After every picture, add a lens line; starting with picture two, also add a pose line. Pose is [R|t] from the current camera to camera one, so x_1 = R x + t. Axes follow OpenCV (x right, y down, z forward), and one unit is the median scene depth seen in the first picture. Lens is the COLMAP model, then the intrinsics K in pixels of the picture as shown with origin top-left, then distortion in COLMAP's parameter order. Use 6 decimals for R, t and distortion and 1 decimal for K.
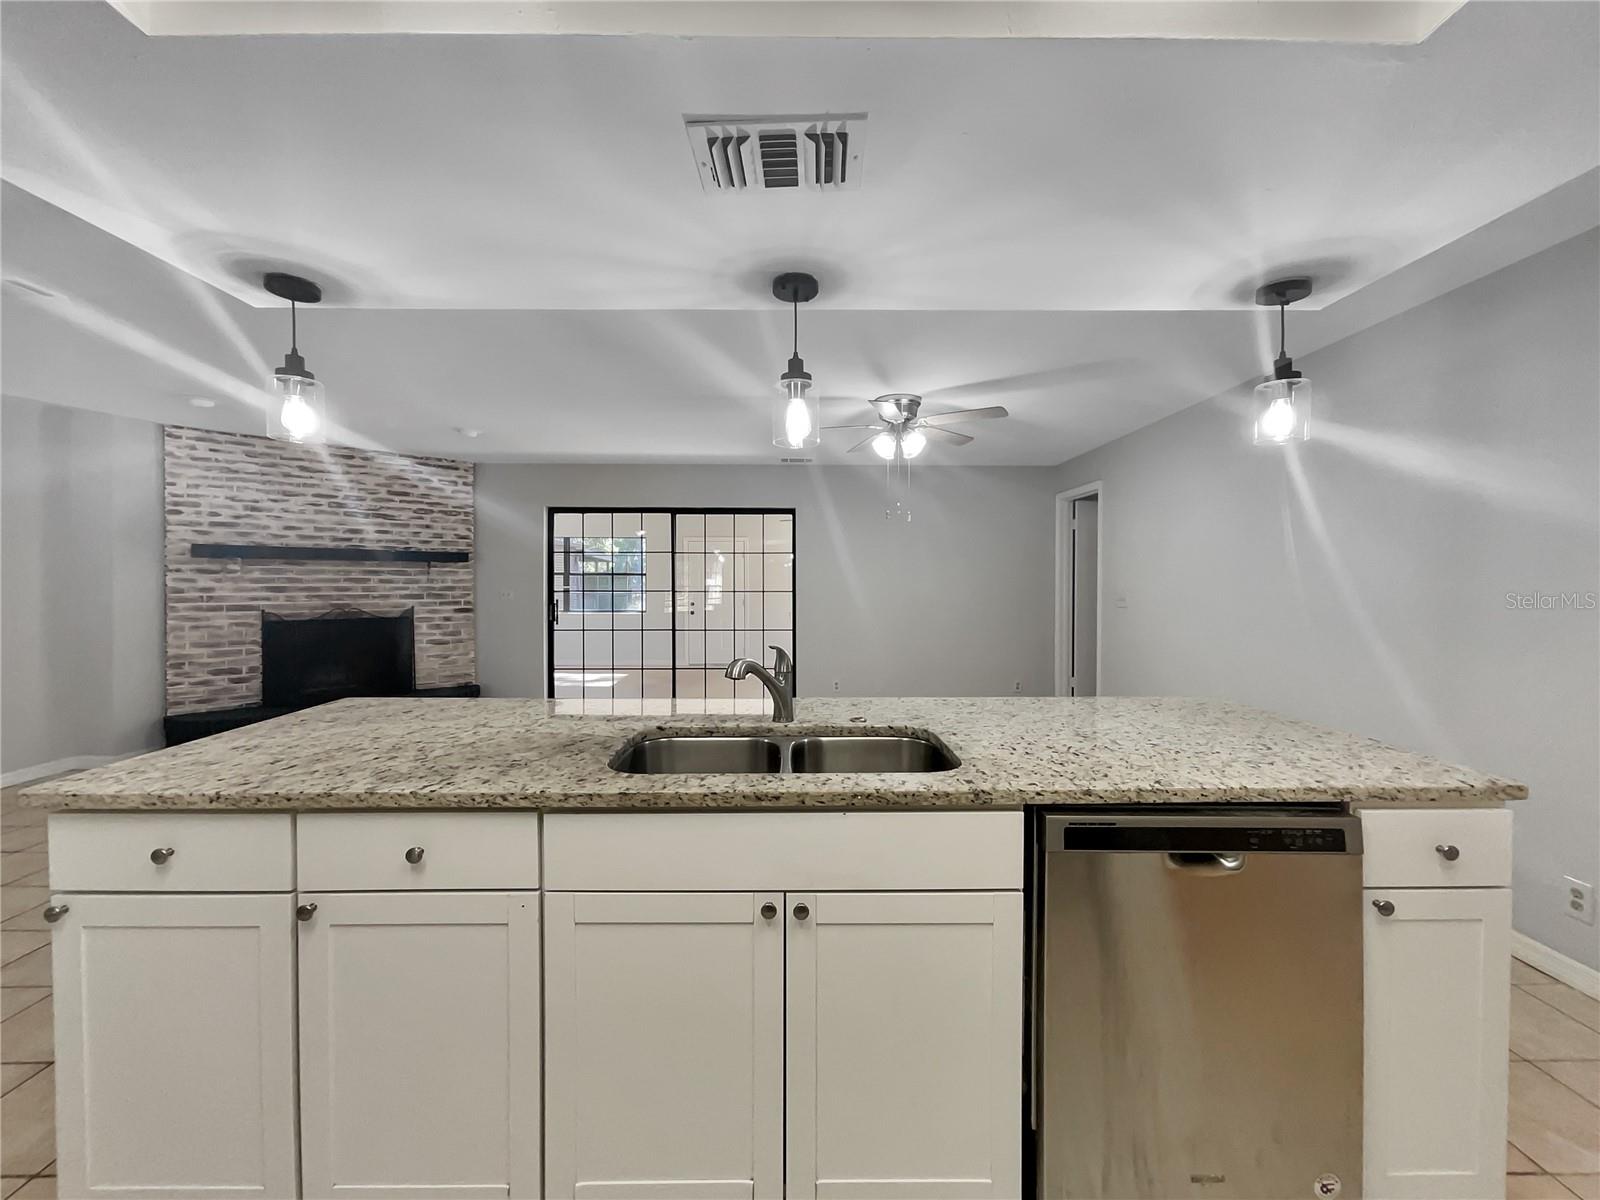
lens RADIAL K [[646.4, 0, 802.4], [0, 646.4, 594.9], [0, 0, 1]] dist [-0.000247, 0.000315]
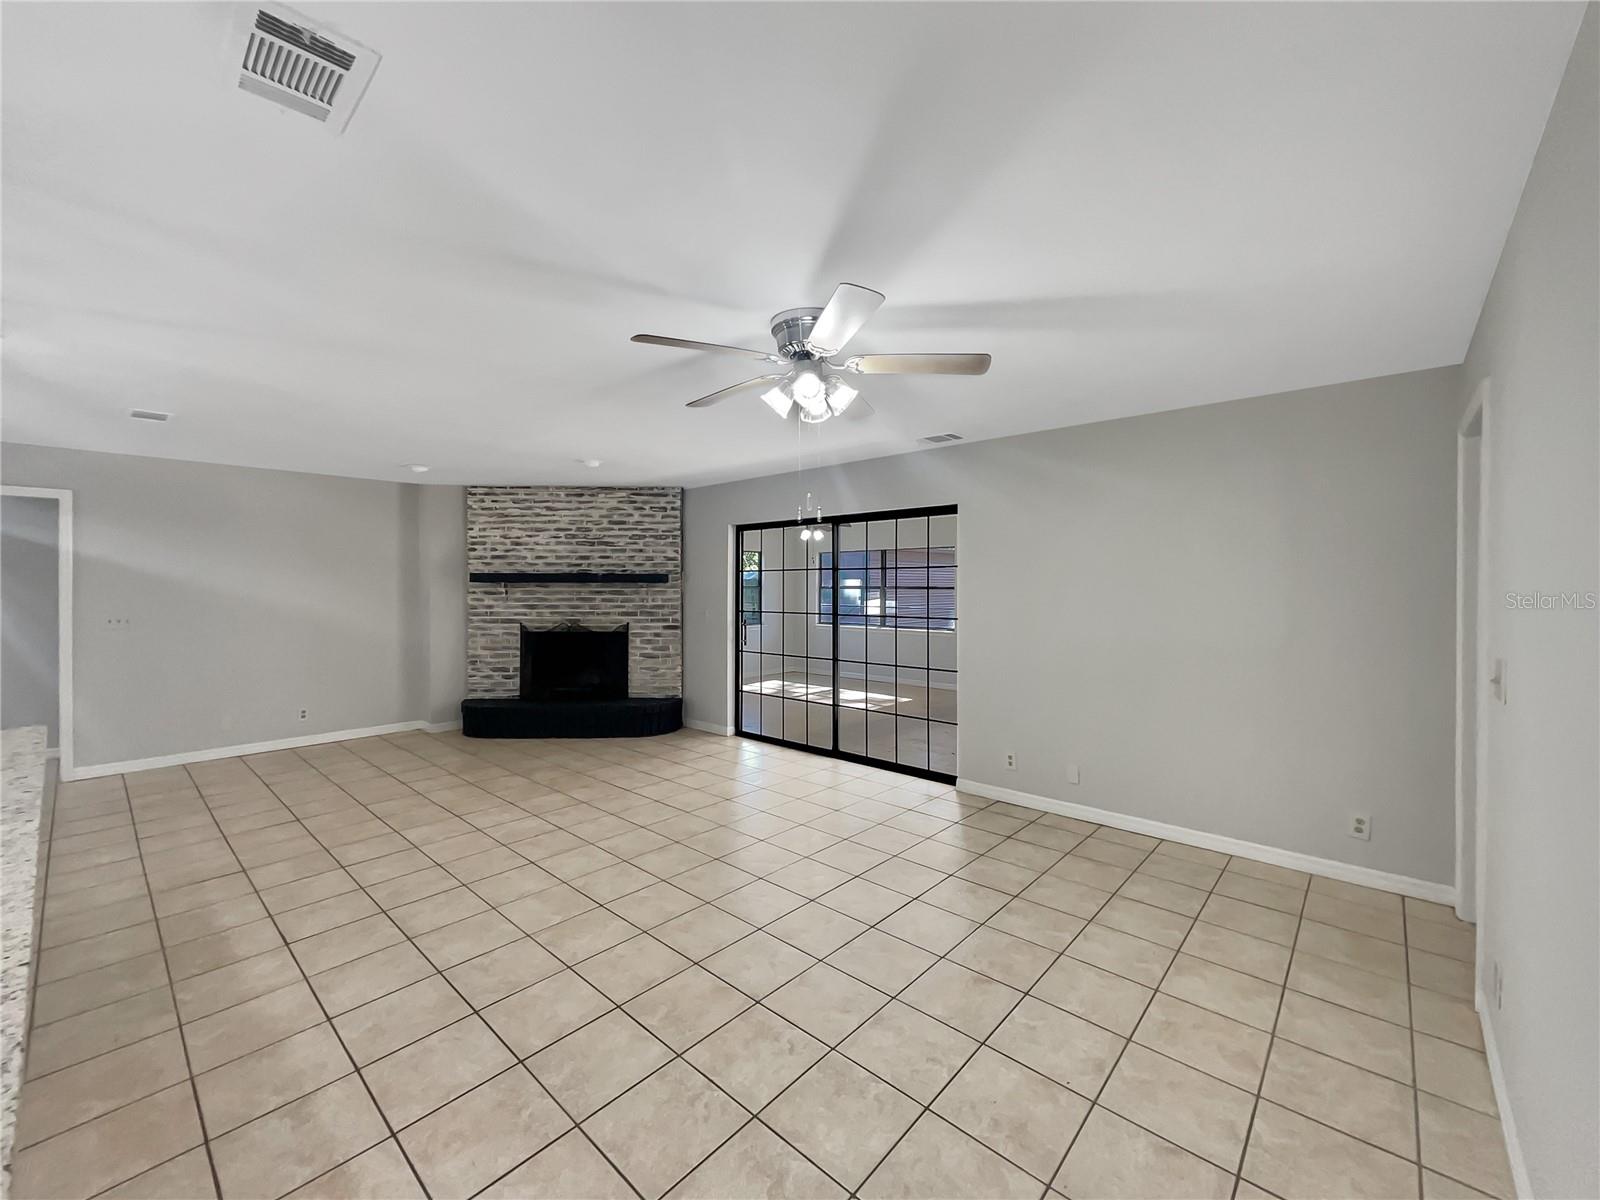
lens RADIAL K [[646.4, 0, 799.6], [0, 646.4, 596.8], [0, 0, 1]] dist [-0.000247, 0.000315]
pose [[0.741832, 0.009459, -0.670519, 0.381551], [-0.013360, 0.999911, -0.000674, -0.031341], [0.670453, 0.009458, 0.741892, 0.384302]]
